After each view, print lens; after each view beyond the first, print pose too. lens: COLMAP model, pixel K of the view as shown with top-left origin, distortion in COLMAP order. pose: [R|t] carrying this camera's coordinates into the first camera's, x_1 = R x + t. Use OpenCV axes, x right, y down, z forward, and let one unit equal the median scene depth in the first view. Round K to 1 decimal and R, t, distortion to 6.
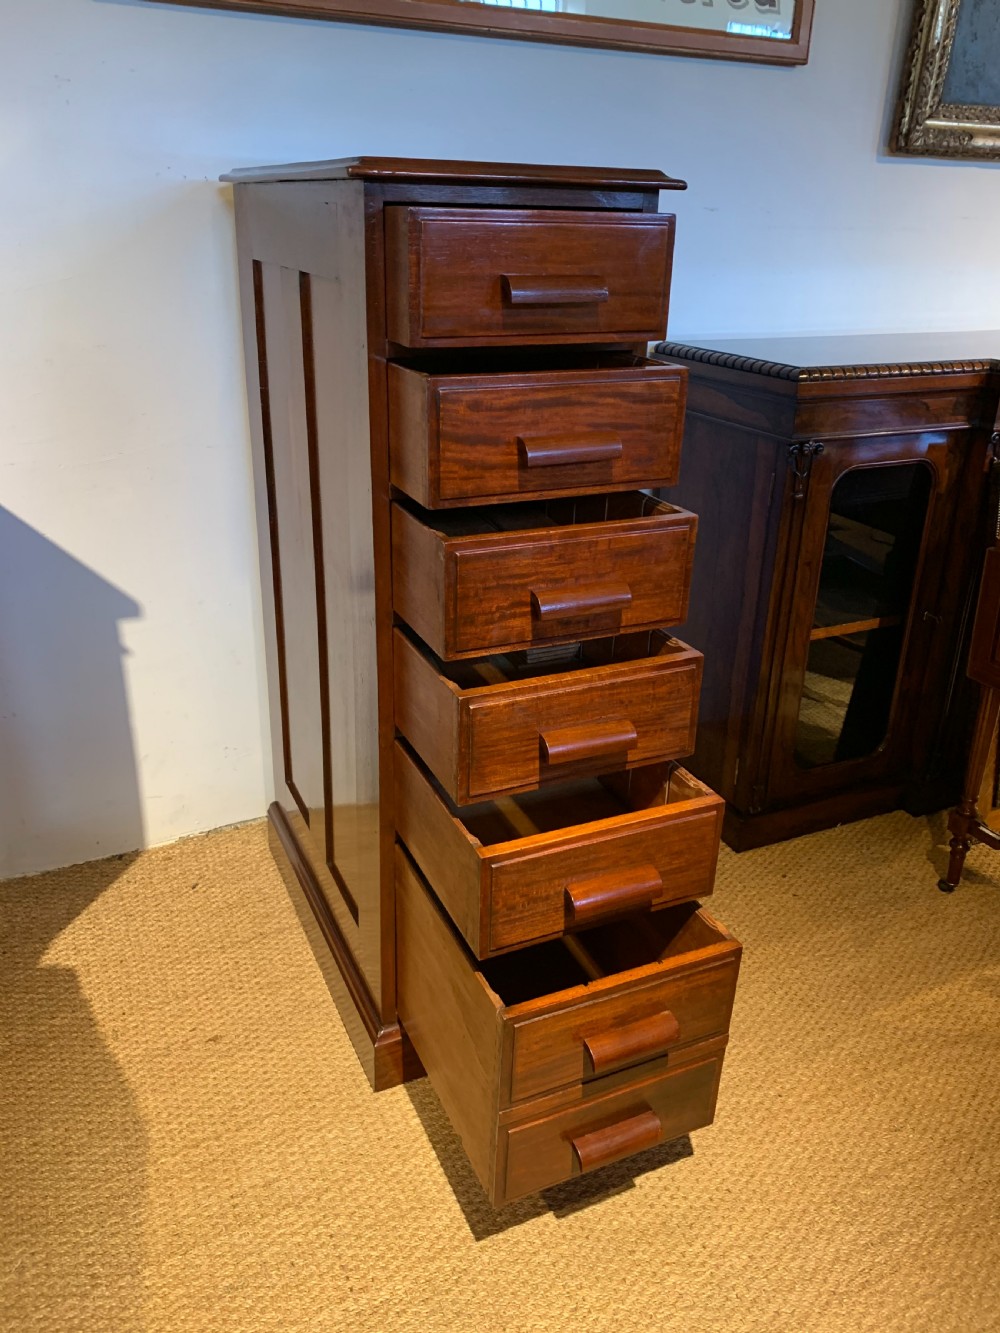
lens RADIAL K [[1013.2, 0, 510.2], [0, 1013.2, 668.2], [0, 0, 1]] dist [-0.002729, 0.000139]
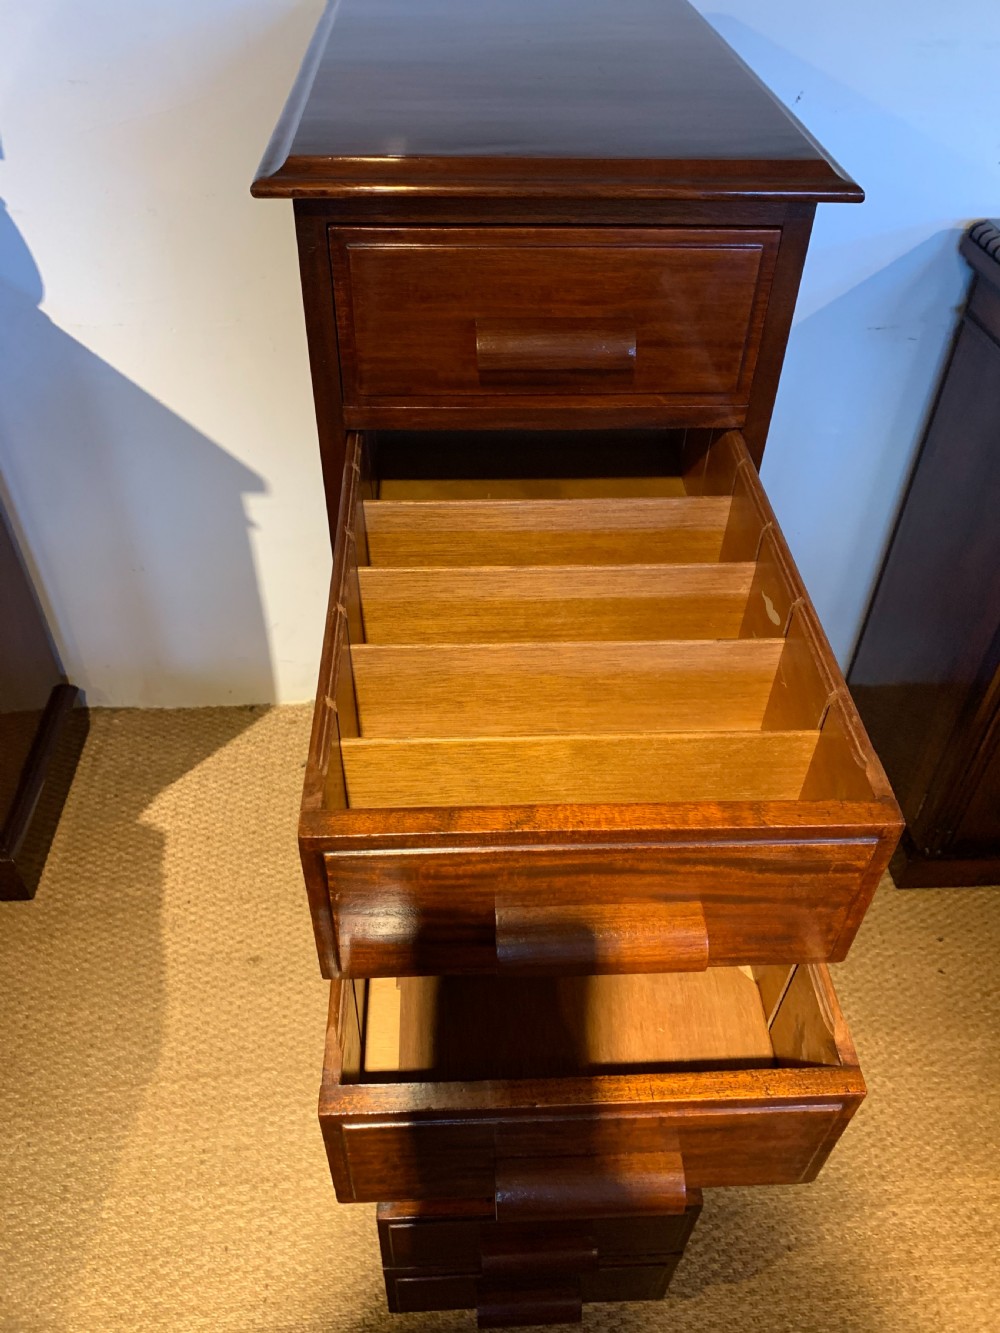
lens RADIAL K [[1013.2, 0, 514.2], [0, 1013.2, 666.0], [0, 0, 1]] dist [-0.002729, 0.000139]
pose [[0.928194, 0.250625, -0.275031, 0.158800], [-0.156153, 0.933270, 0.323456, -0.285946], [0.337745, -0.257283, 0.905391, 0.258375]]
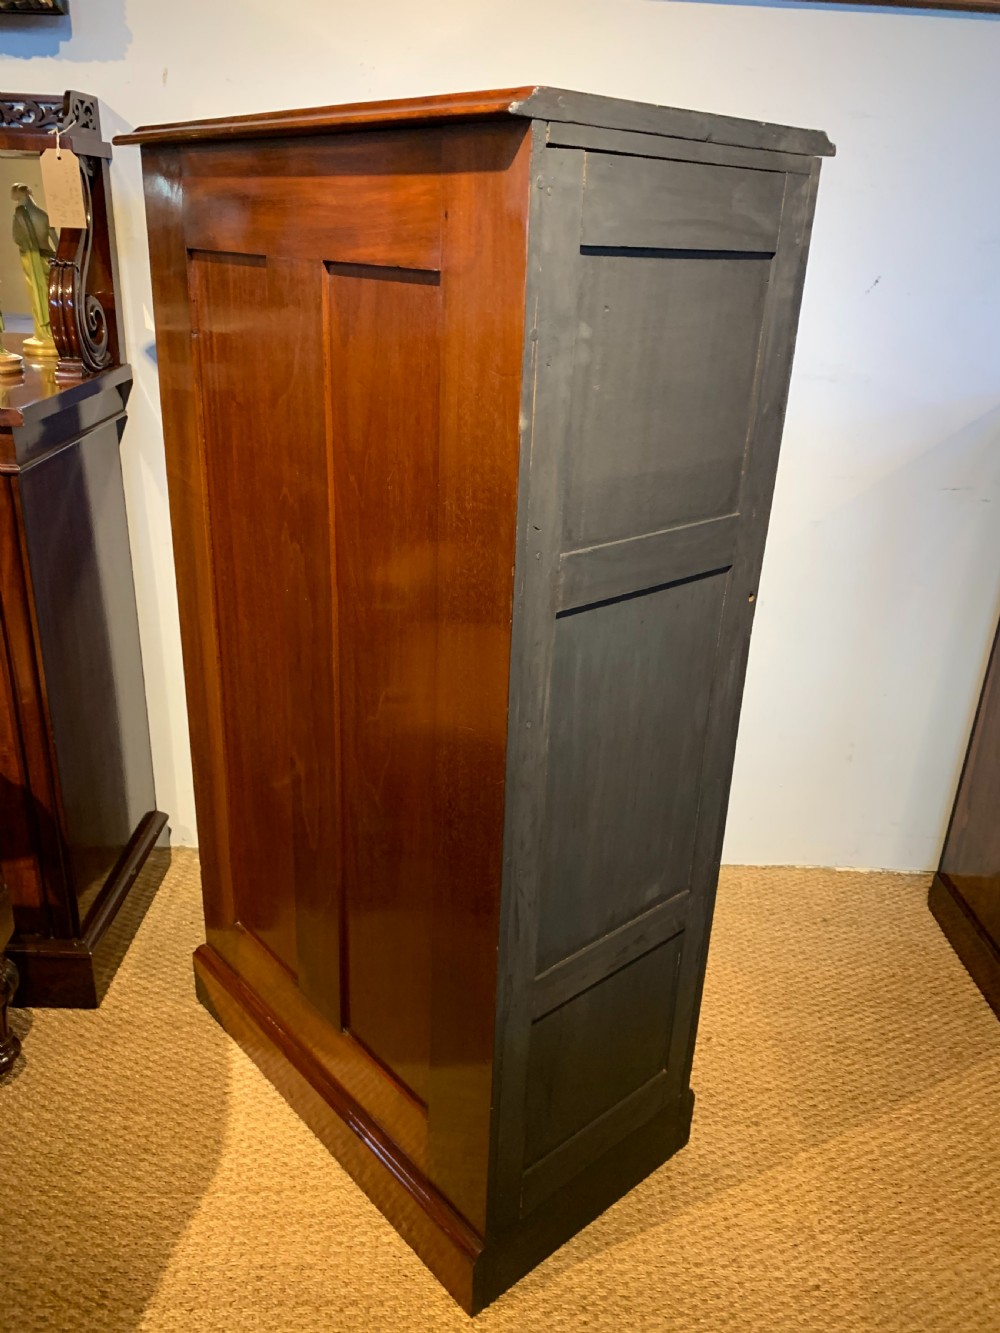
lens RADIAL K [[1013.2, 0, 493.0], [0, 1013.2, 671.4], [0, 0, 1]] dist [-0.002729, 0.000139]
pose [[0.901543, 0.185557, -0.390882, 0.147455], [-0.196309, 0.980460, 0.012665, -0.046909], [0.385594, 0.065316, 0.920354, 0.182586]]
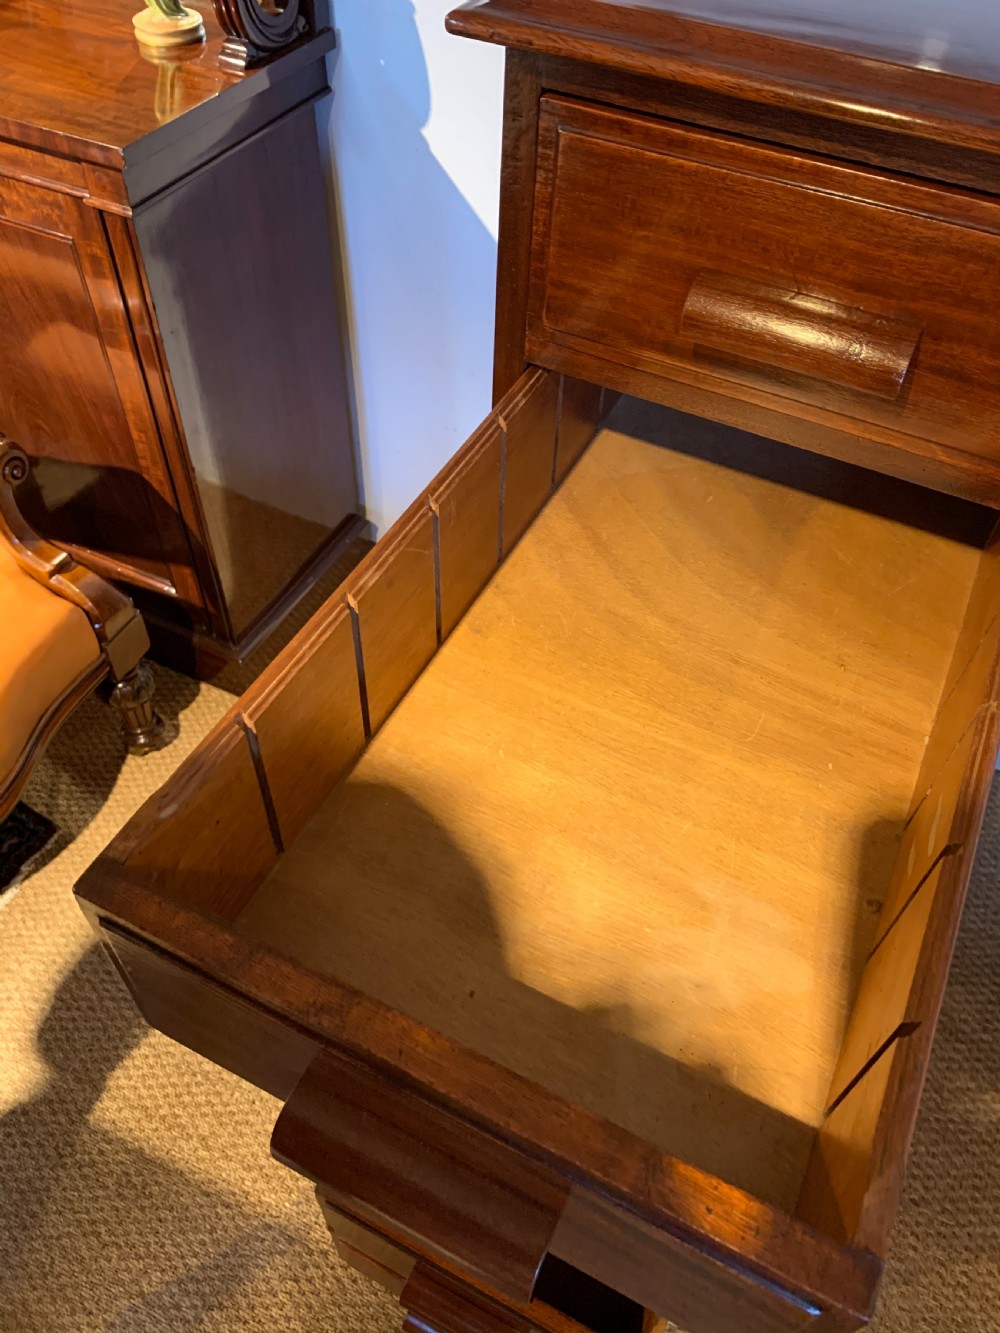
lens RADIAL K [[1013.2, 0, 501.7], [0, 1013.2, 662.5], [0, 0, 1]] dist [-0.002729, 0.000139]
pose [[0.621327, 0.591015, -0.514446, 0.178873], [-0.341023, 0.795082, 0.501546, -0.322498], [0.705447, -0.136186, 0.695555, 0.418776]]
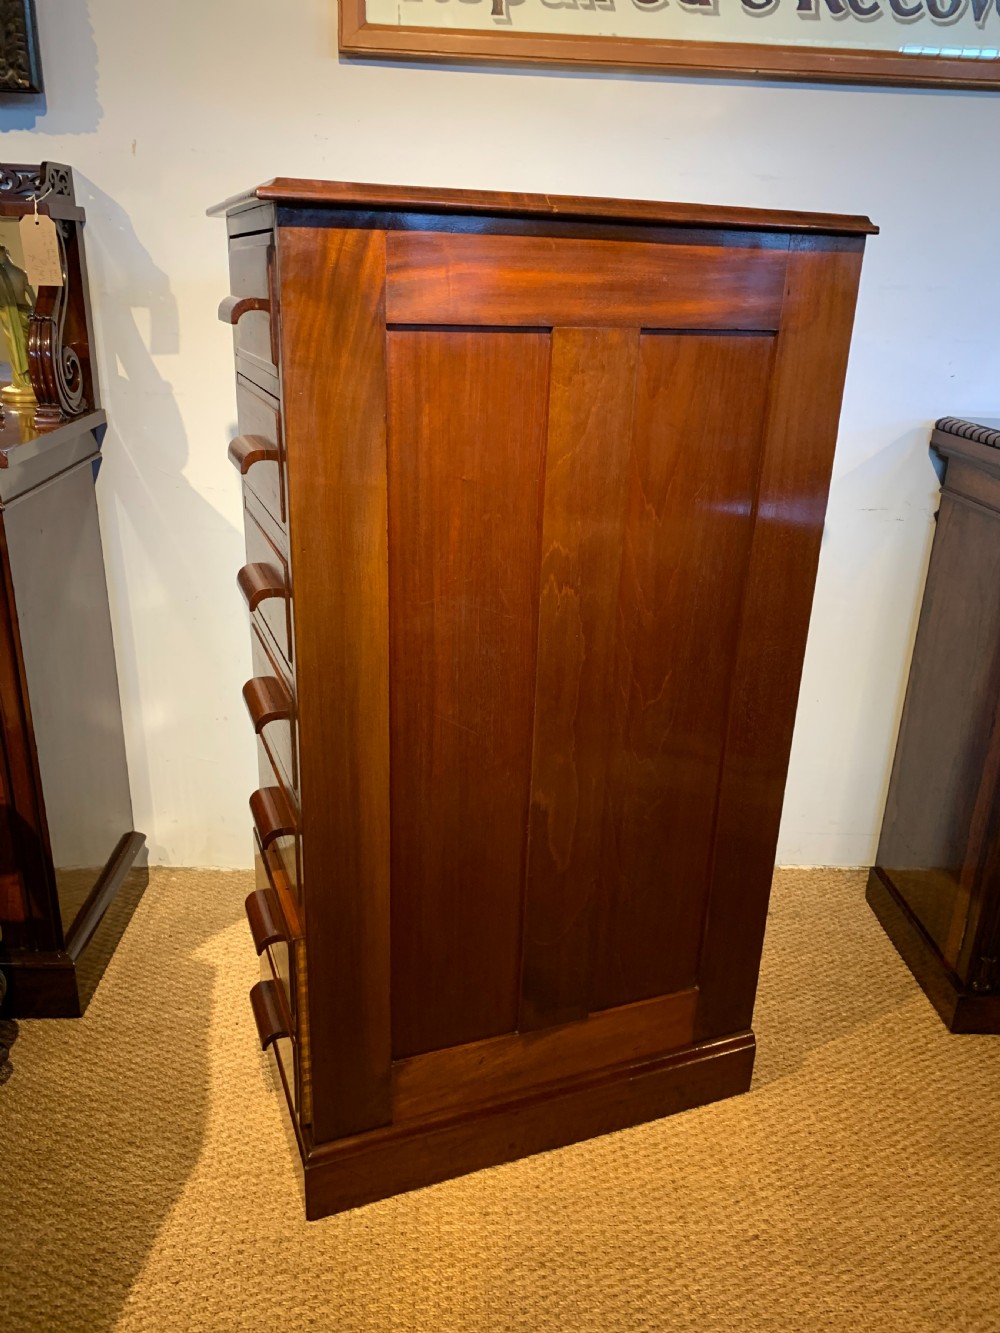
lens RADIAL K [[1013.2, 0, 507.9], [0, 1013.2, 670.1], [0, 0, 1]] dist [-0.002729, 0.000139]
pose [[0.920520, 0.148276, -0.361464, 0.201750], [-0.170298, 0.984946, -0.029654, -0.029100], [0.351626, 0.088854, 0.931914, 0.117119]]
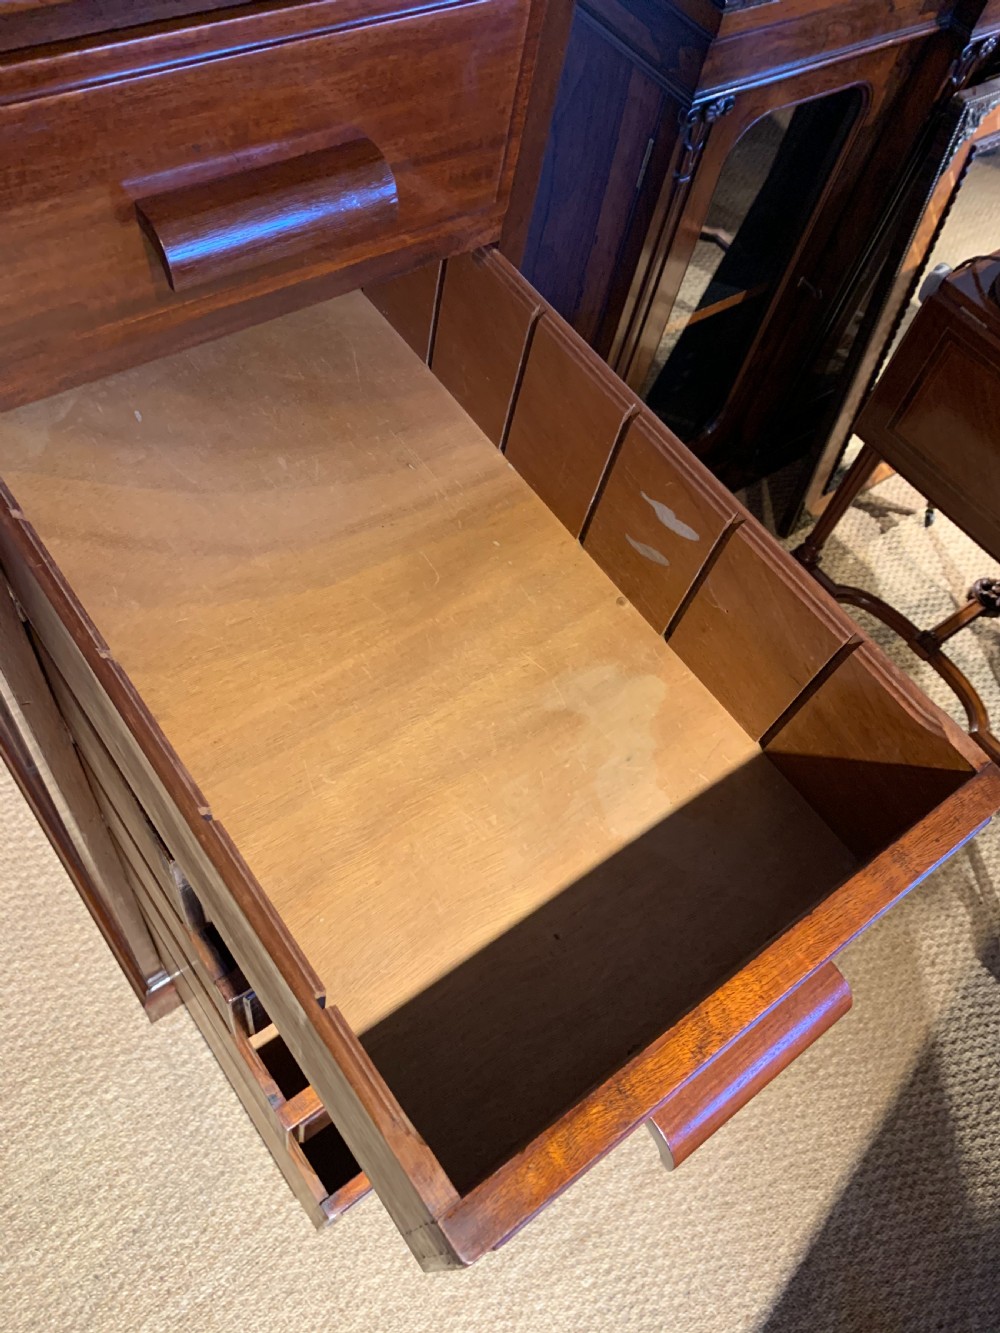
lens RADIAL K [[1013.2, 0, 513.1], [0, 1013.2, 658.7], [0, 0, 1]] dist [-0.002729, 0.000139]
pose [[0.967470, -0.105975, 0.229721, -0.000844], [-0.047712, 0.815308, 0.577059, -0.340838], [-0.248447, -0.569247, 0.783729, 0.414987]]
